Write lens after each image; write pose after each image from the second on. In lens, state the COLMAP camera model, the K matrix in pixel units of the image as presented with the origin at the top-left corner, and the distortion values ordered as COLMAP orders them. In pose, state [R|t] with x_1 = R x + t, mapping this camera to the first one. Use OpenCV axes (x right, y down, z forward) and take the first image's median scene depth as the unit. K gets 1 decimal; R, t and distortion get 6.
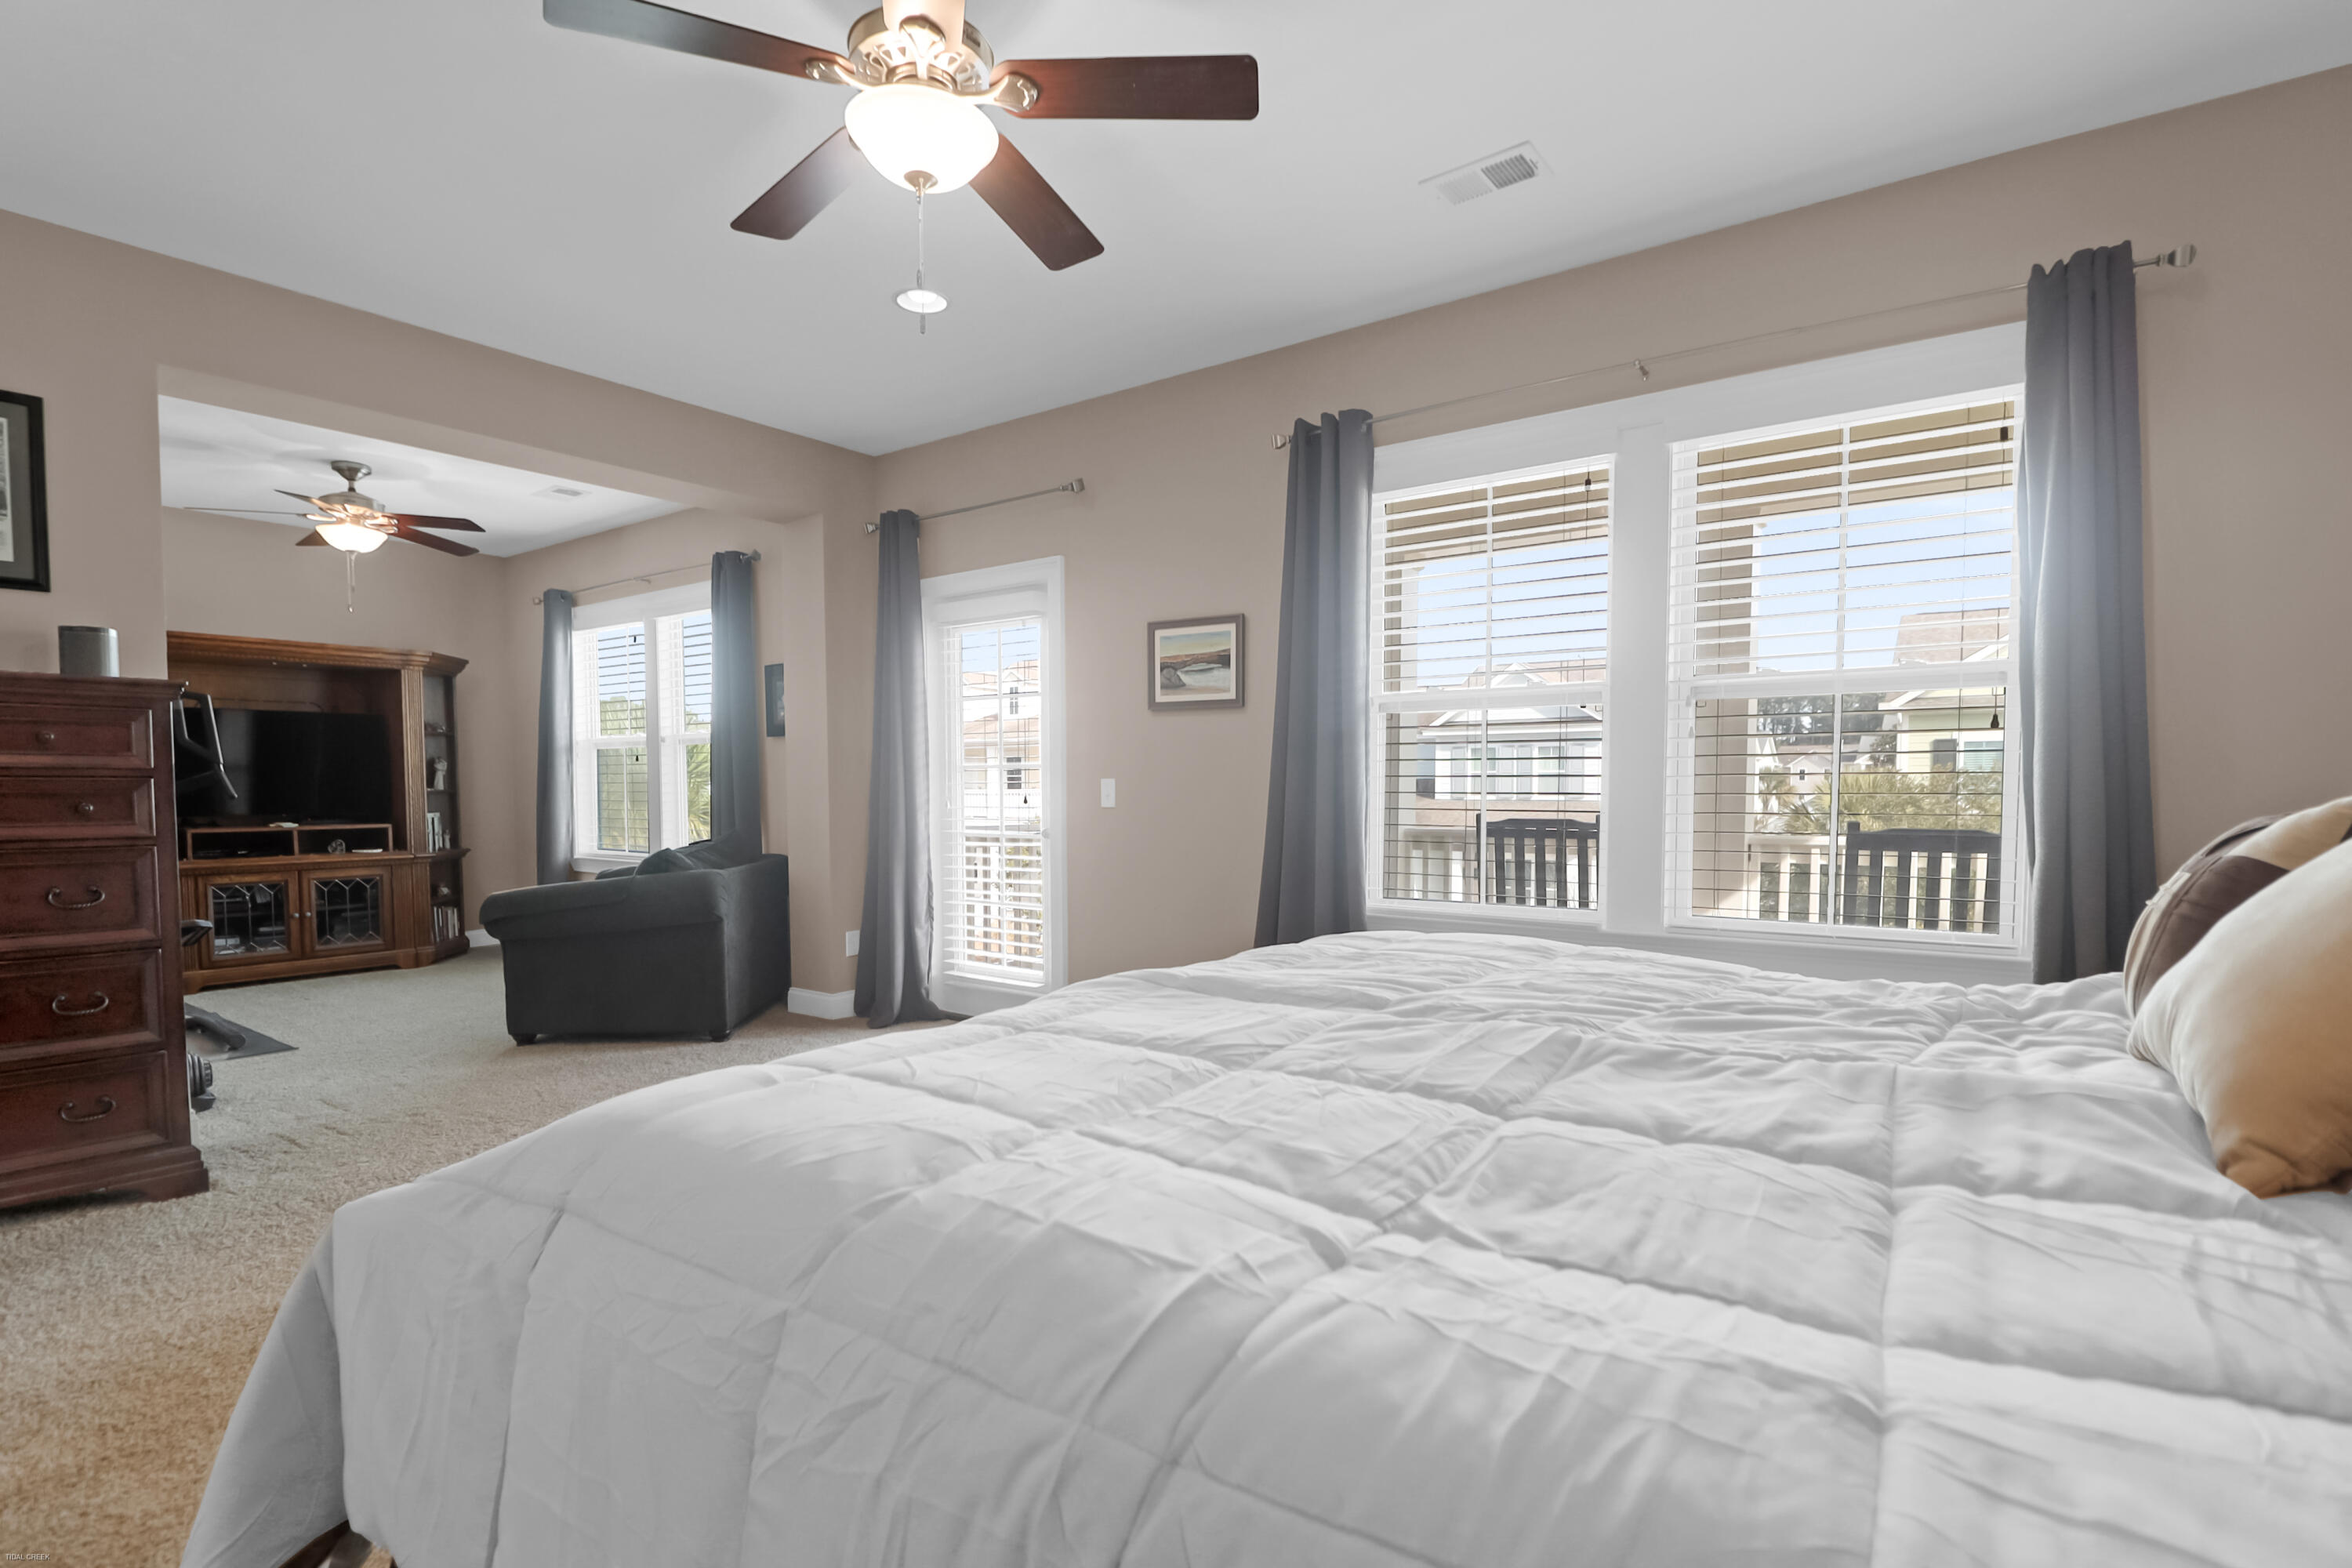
lens RADIAL K [[1141.1, 0, 1174.1], [0, 1141.1, 835.1], [0, 0, 1]] dist [-0.000641, -0.000390]
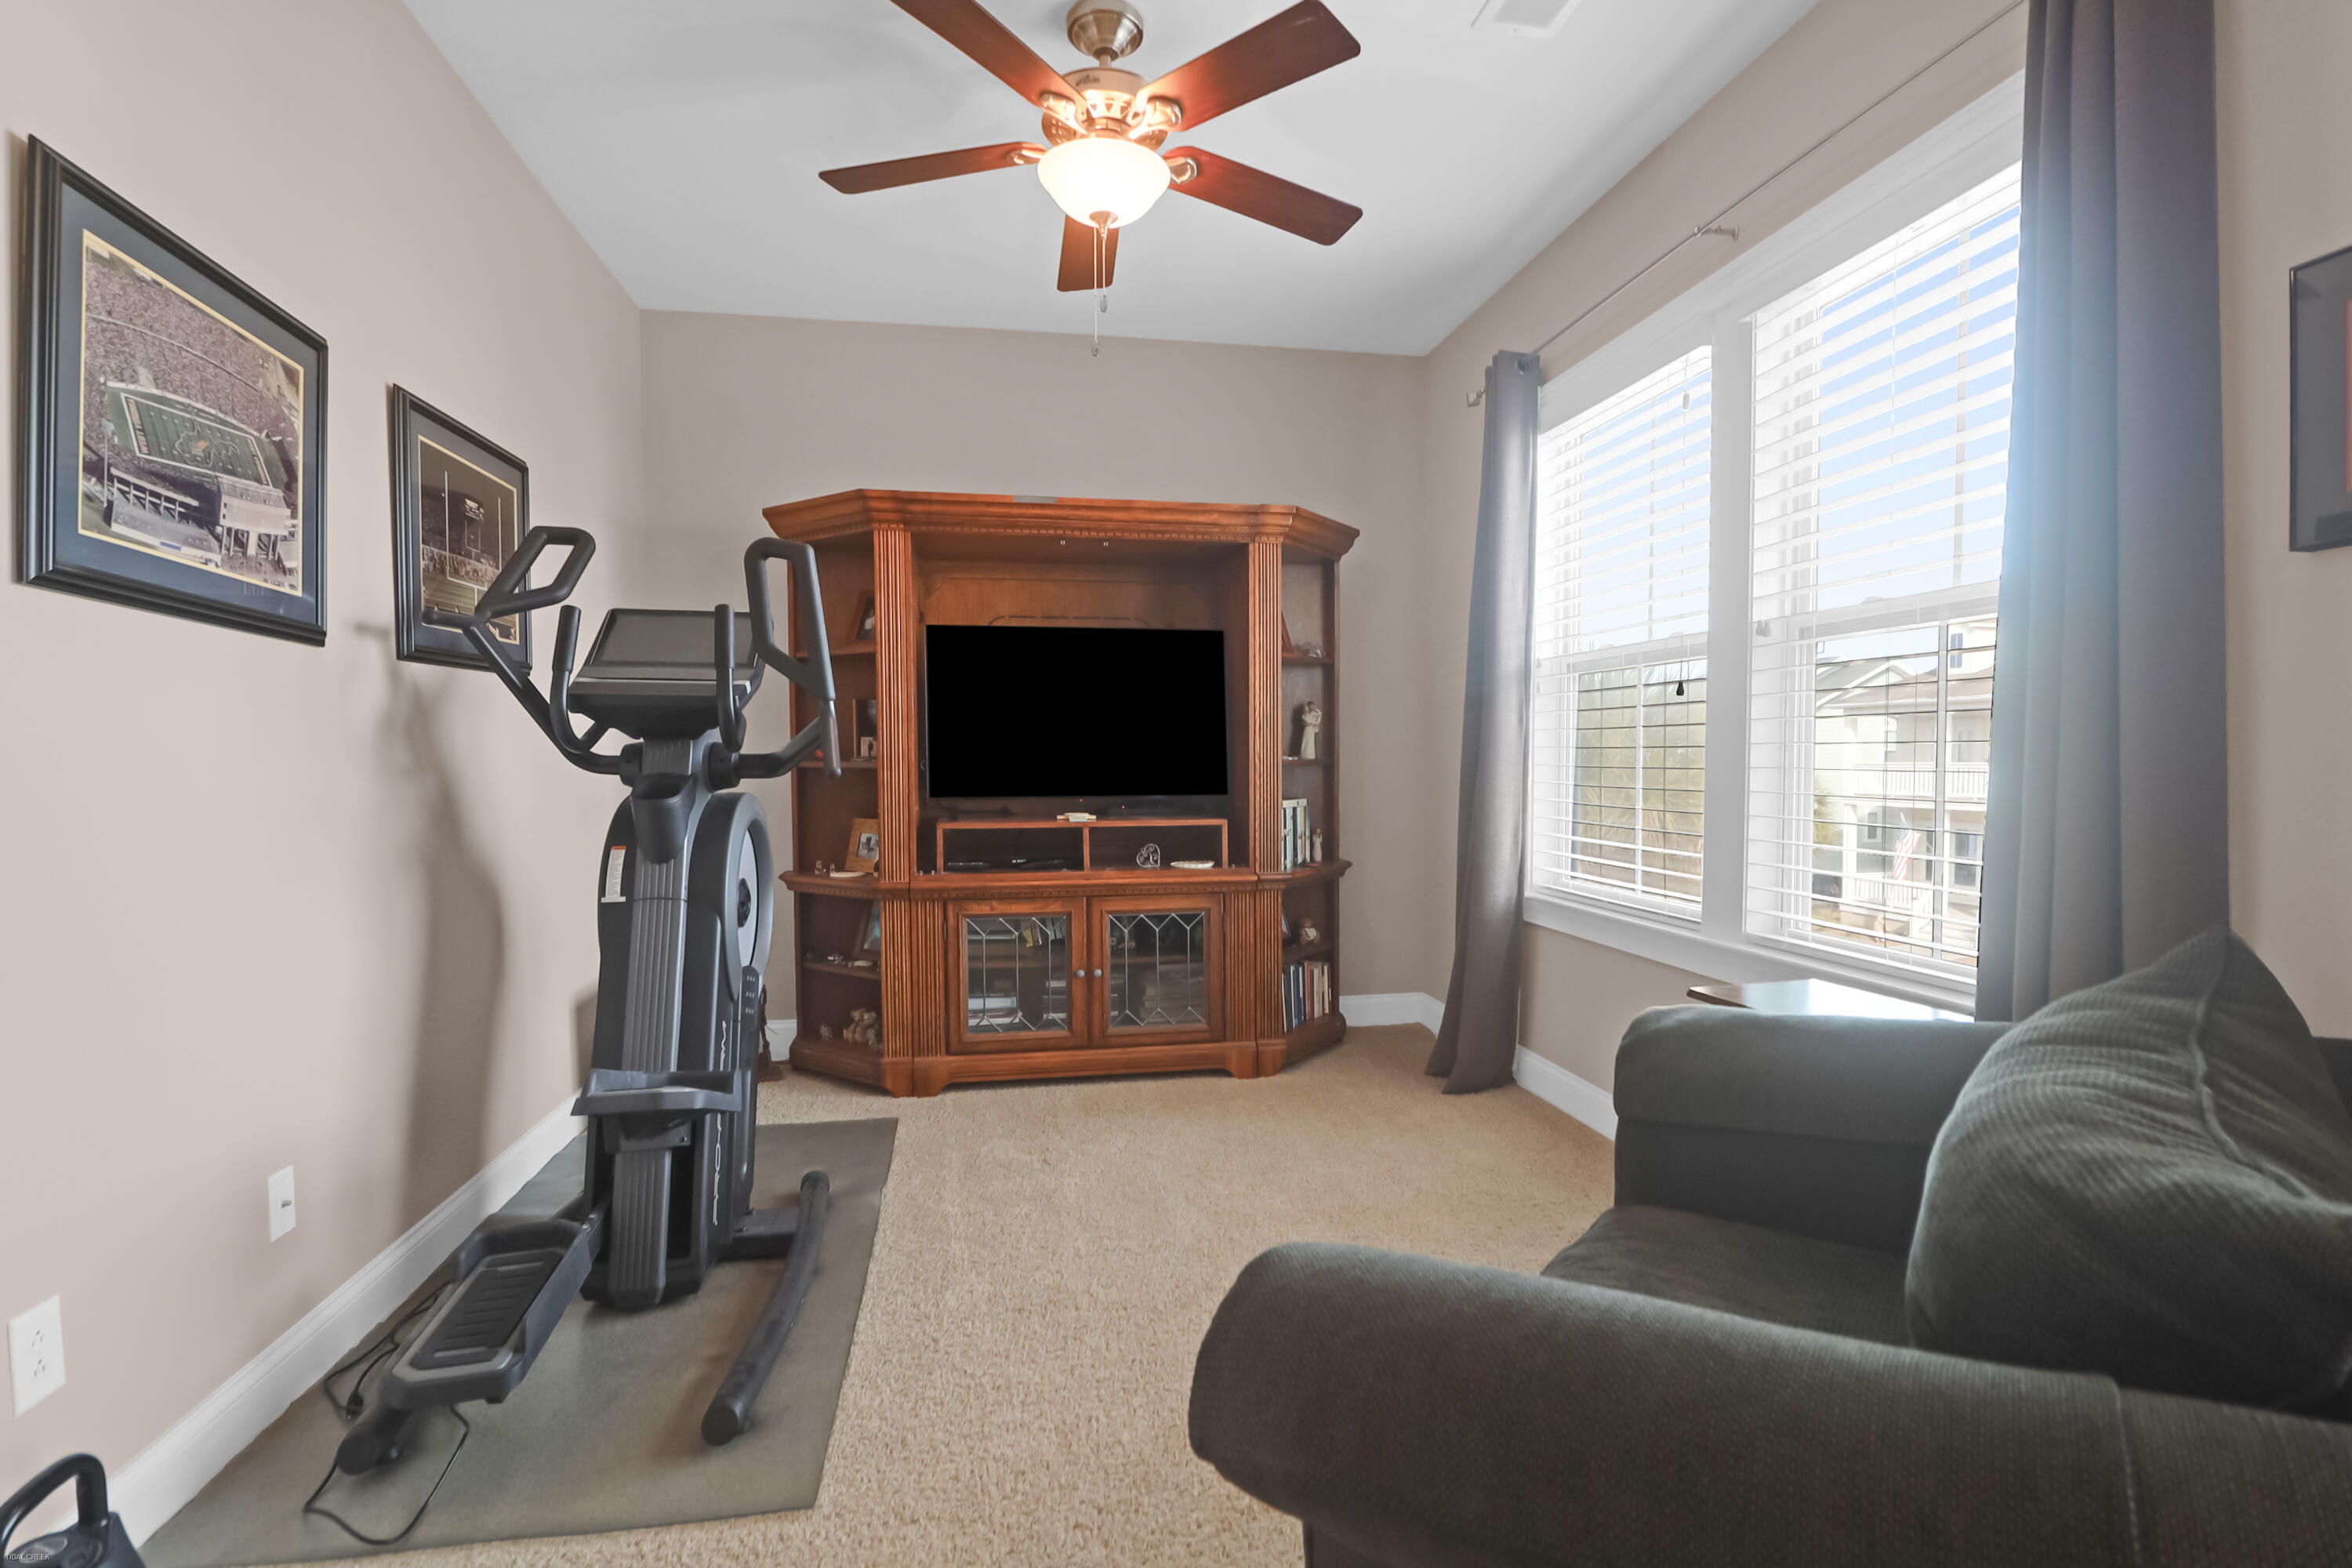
lens RADIAL K [[1110.7, 0, 1173.9], [0, 1110.7, 806.0], [0, 0, 1]] dist [-0.002067, -0.000586]
pose [[0.722231, 0.031671, -0.690926, -0.323497], [-0.029738, 0.999449, 0.014728, -0.023579], [0.691012, 0.009910, 0.722776, 0.581409]]
